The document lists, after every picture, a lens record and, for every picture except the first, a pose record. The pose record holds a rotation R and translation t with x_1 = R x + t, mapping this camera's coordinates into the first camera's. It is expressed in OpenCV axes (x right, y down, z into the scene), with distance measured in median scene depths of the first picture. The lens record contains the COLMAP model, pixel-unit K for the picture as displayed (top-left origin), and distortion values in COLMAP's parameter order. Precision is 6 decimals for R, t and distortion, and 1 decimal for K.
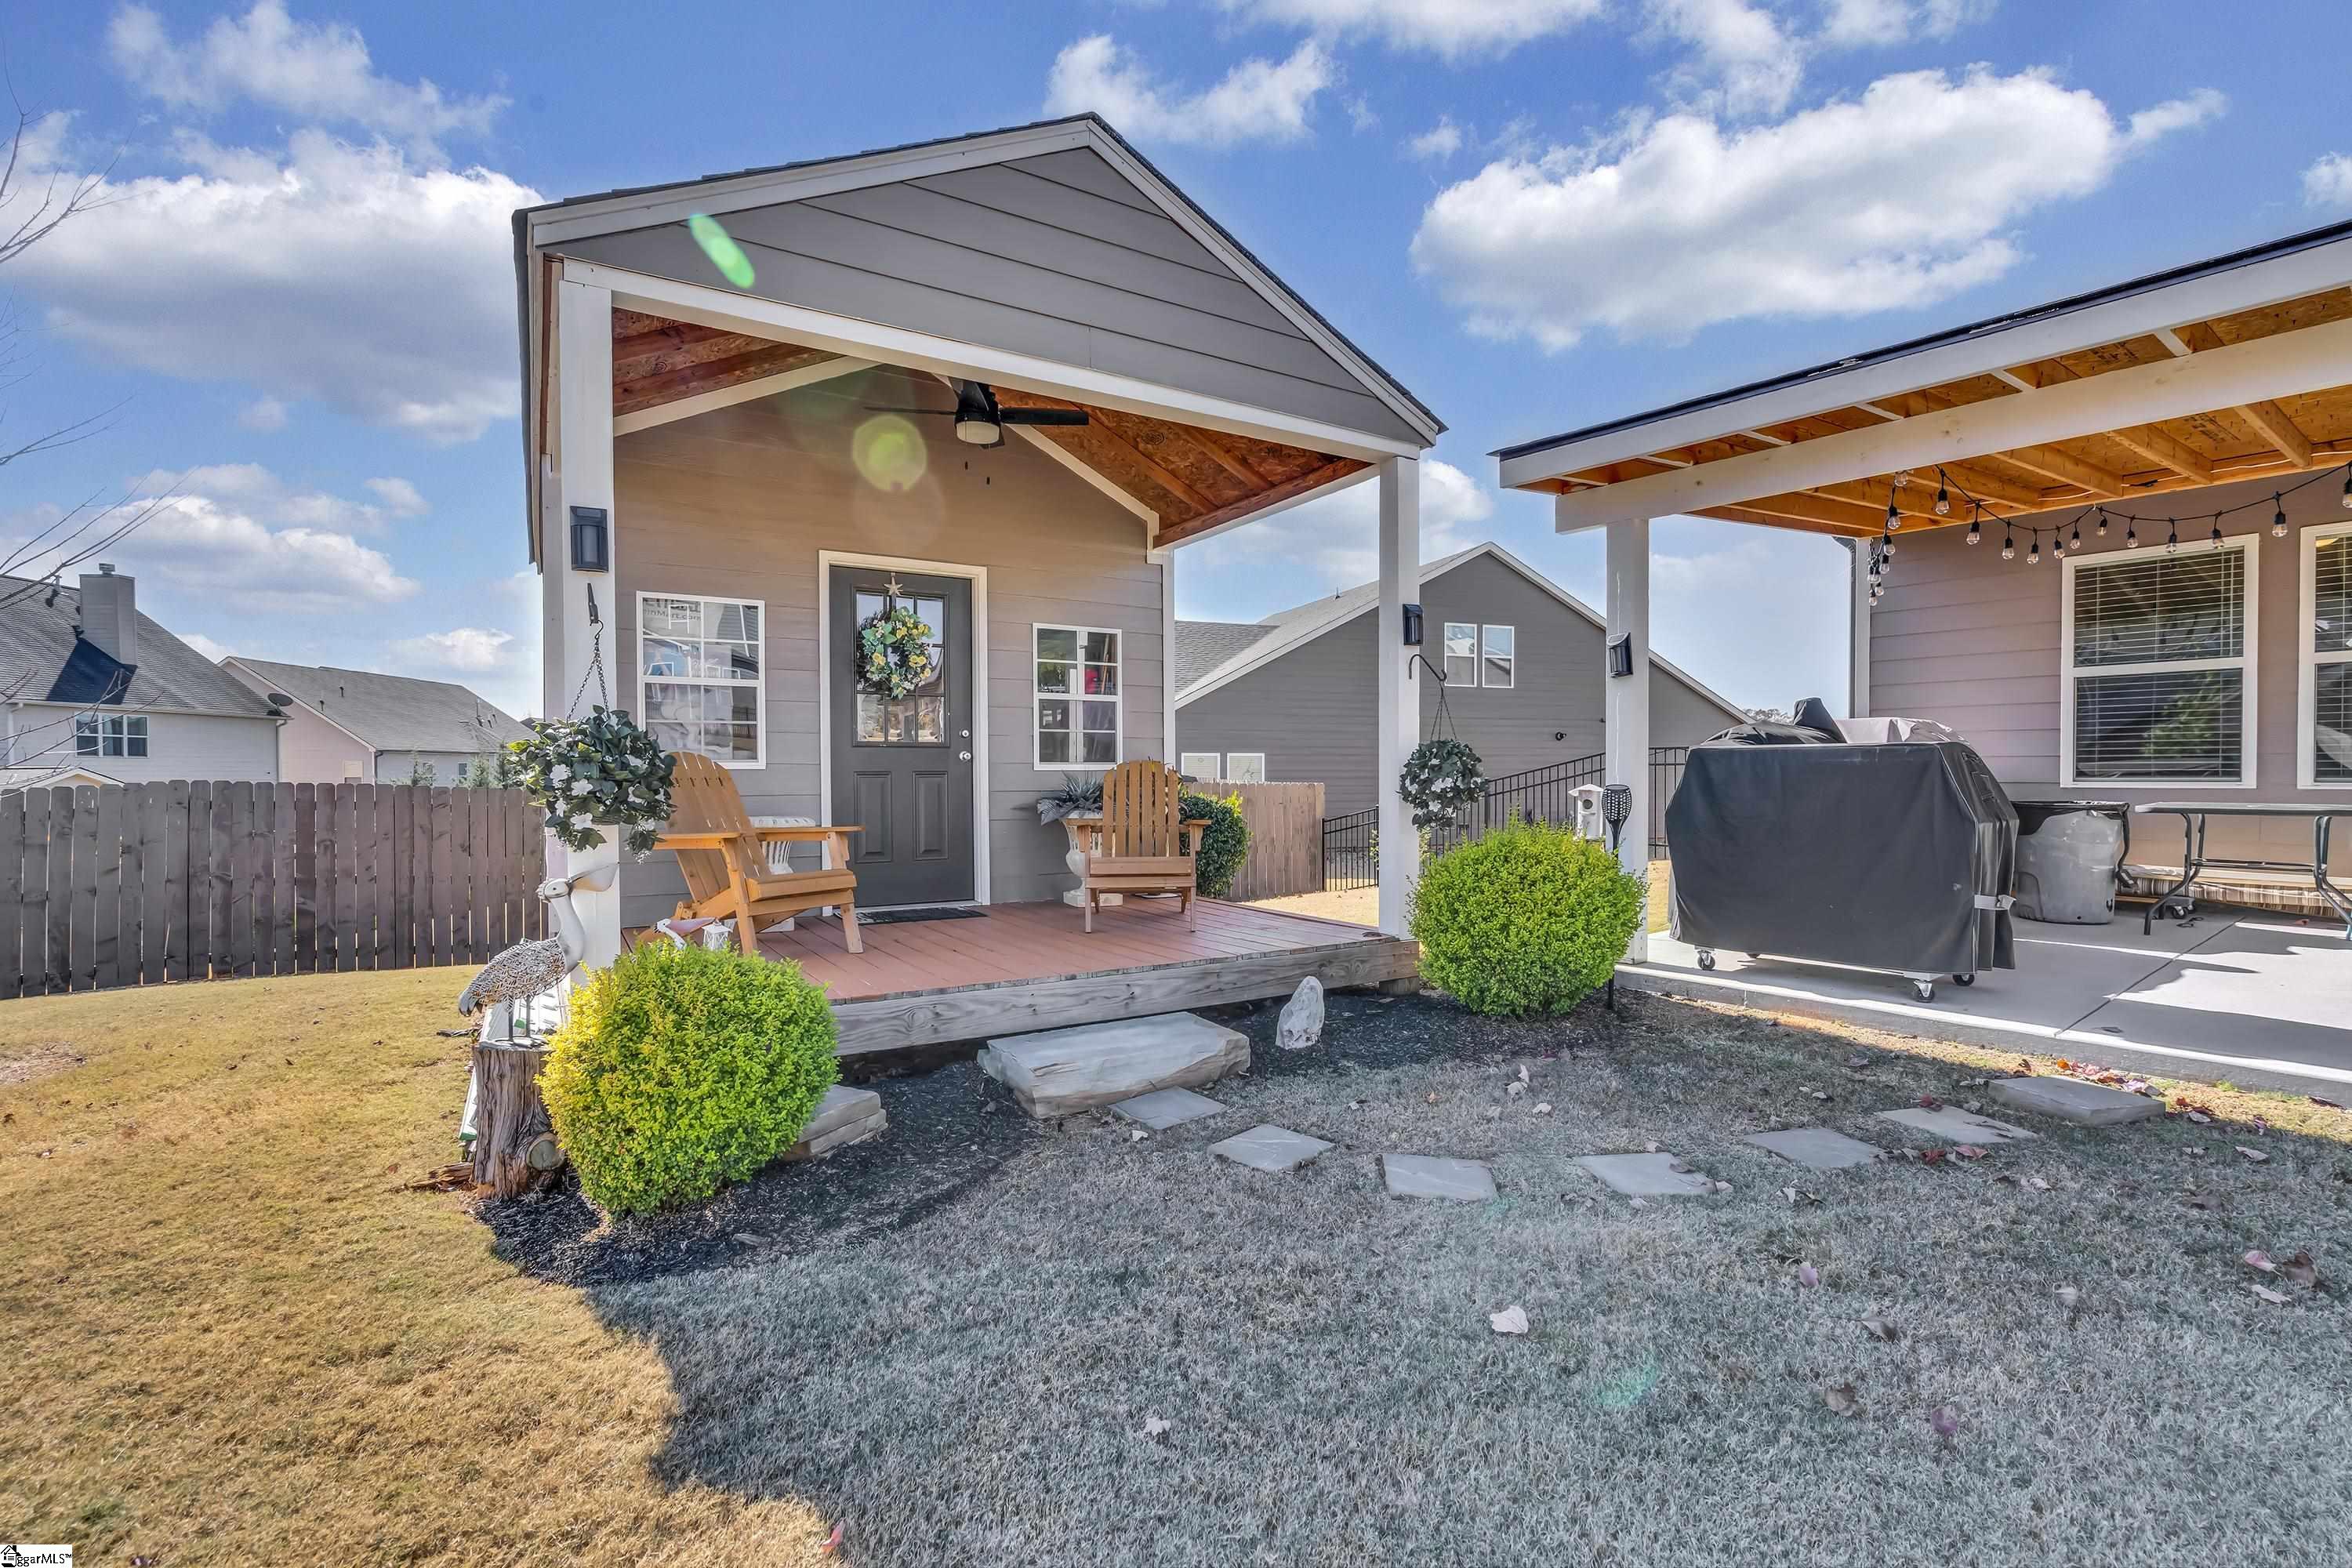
lens RADIAL K [[1064.5, 0, 1173.9], [0, 1064.5, 785.3], [0, 0, 1]] dist [-0.005501, 0.001053]
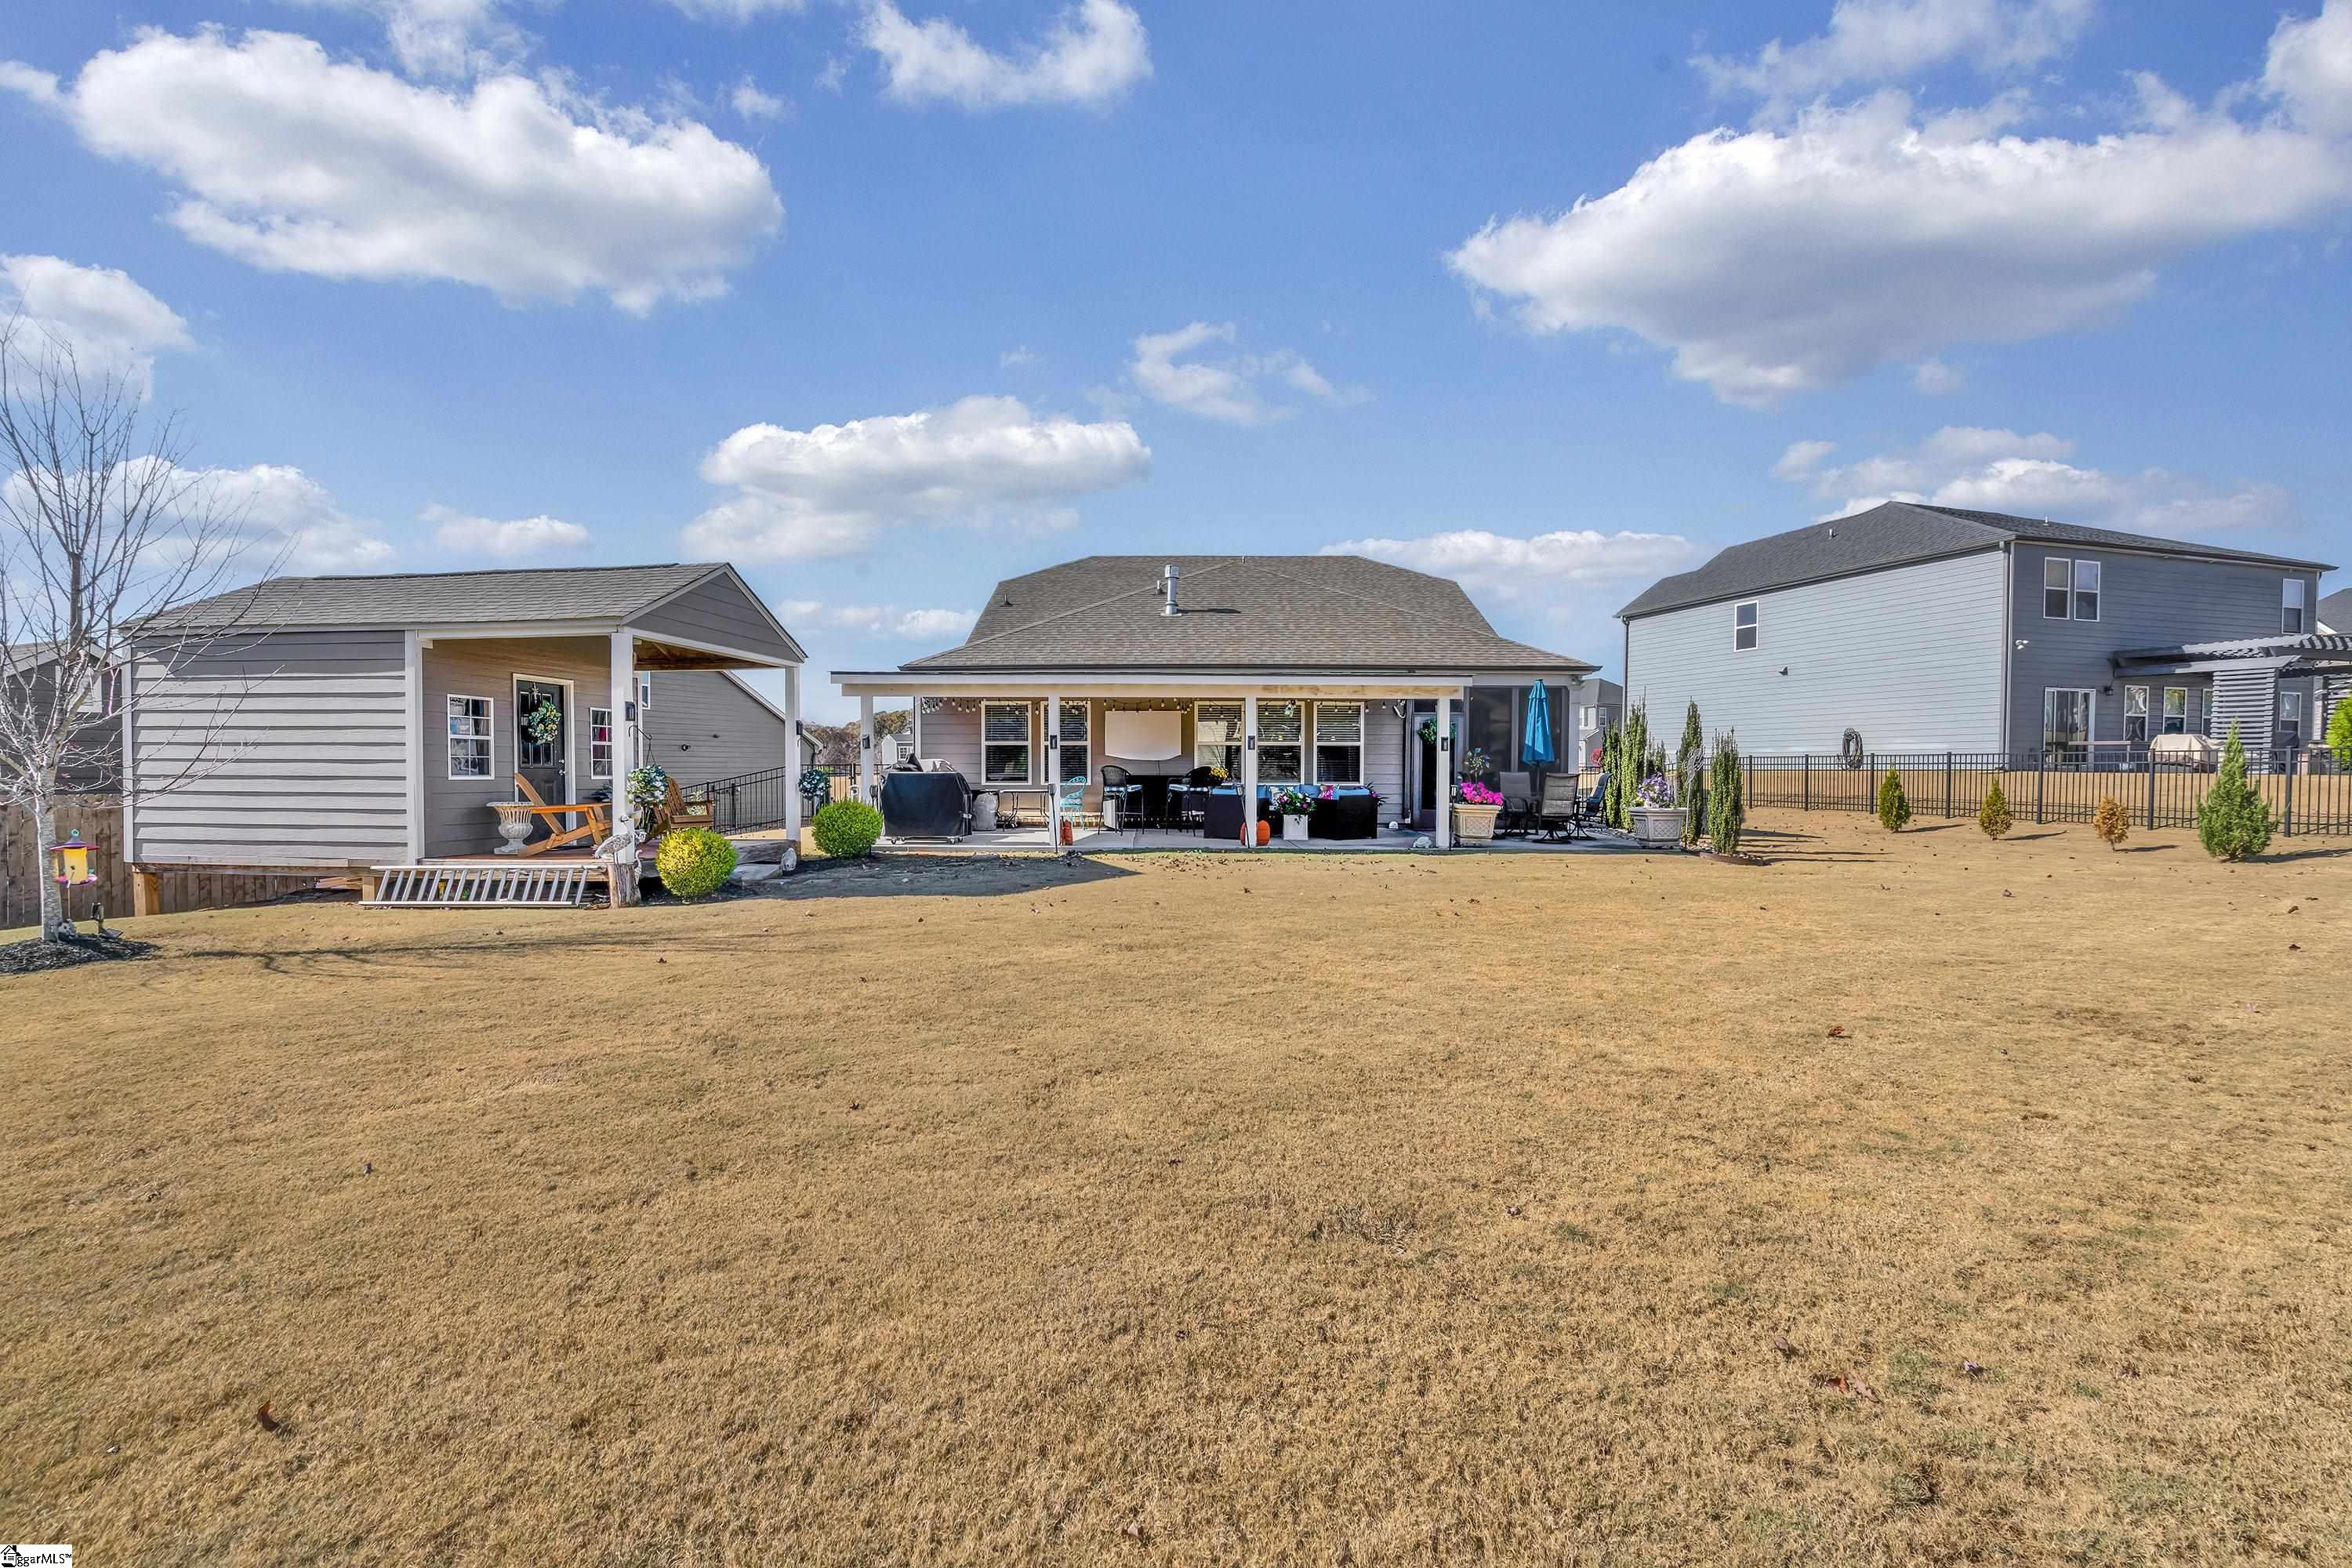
lens RADIAL K [[1064.5, 0, 1178.6], [0, 1064.5, 776.4], [0, 0, 1]] dist [-0.005501, 0.001053]
pose [[0.635876, 0.000895, 0.771790, -1.093803], [0.003916, 0.999983, -0.004385, -0.007262], [-0.771781, 0.005811, 0.635862, -1.295765]]
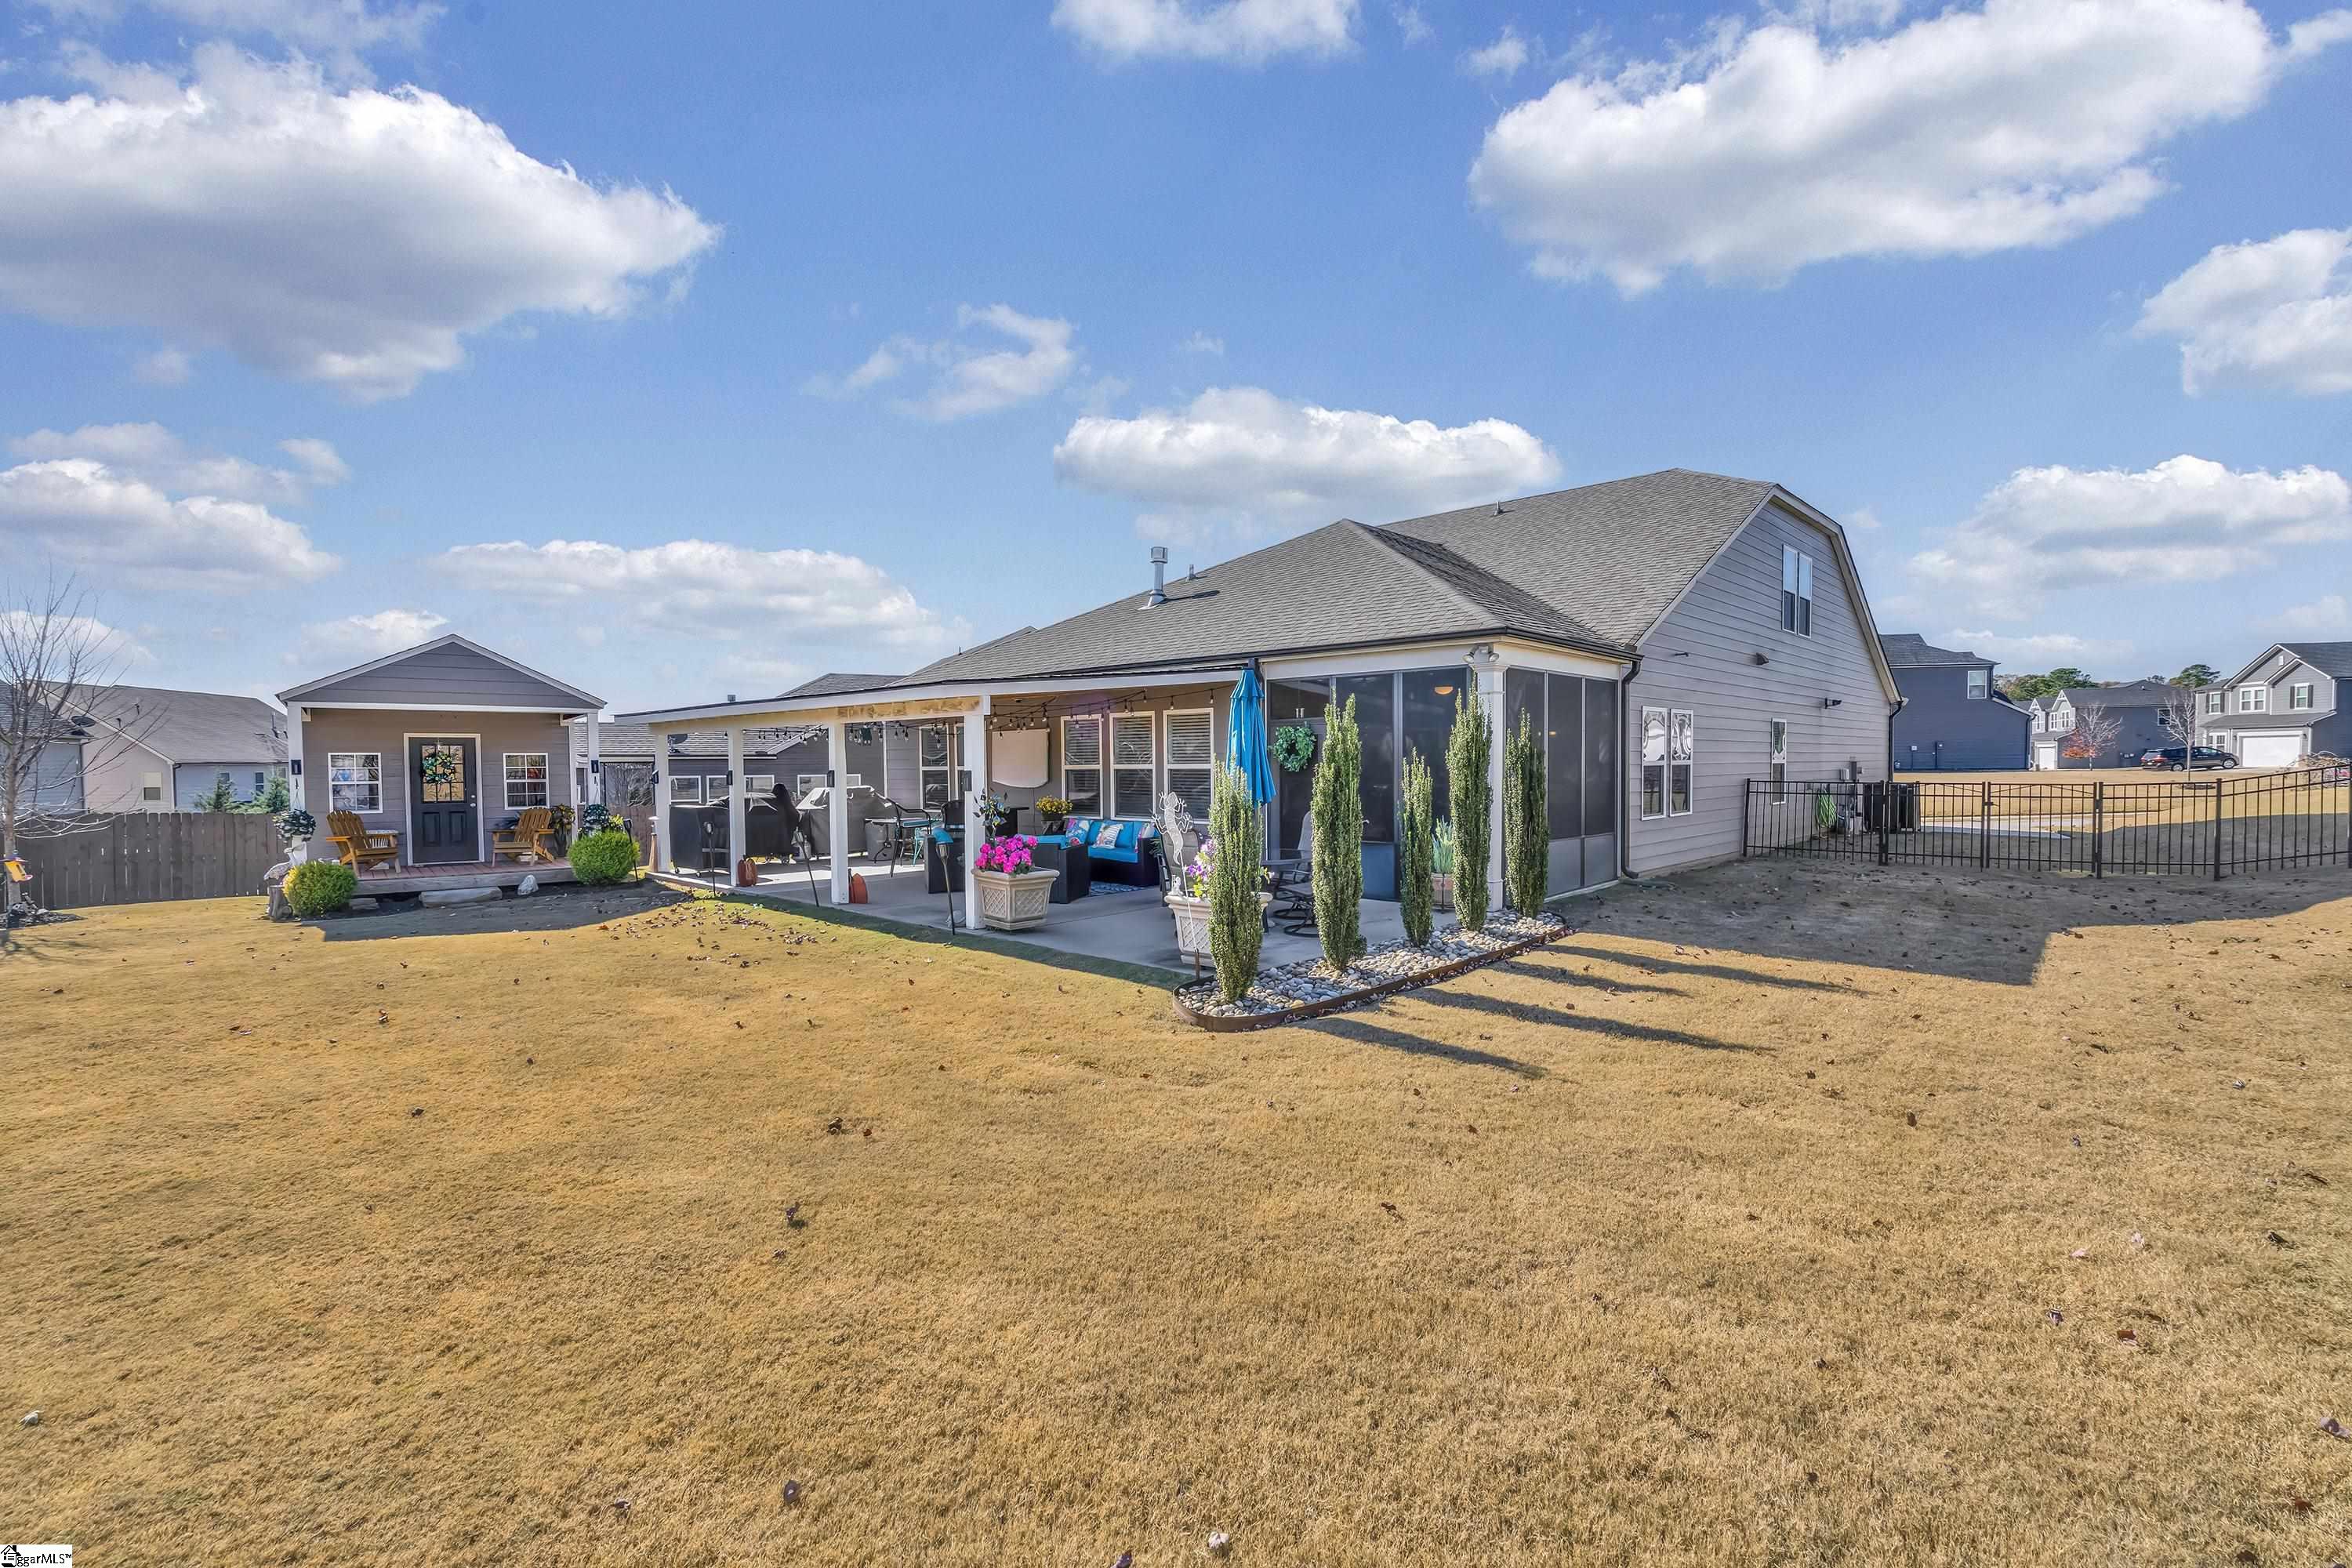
lens RADIAL K [[1064.5, 0, 1176.2], [0, 1064.5, 774.1], [0, 0, 1]] dist [-0.005501, 0.001053]
pose [[0.992322, -0.008138, 0.123411, 1.304366], [0.008280, 0.999966, -0.000642, -0.095517], [-0.123401, 0.001659, 0.992355, -1.965584]]
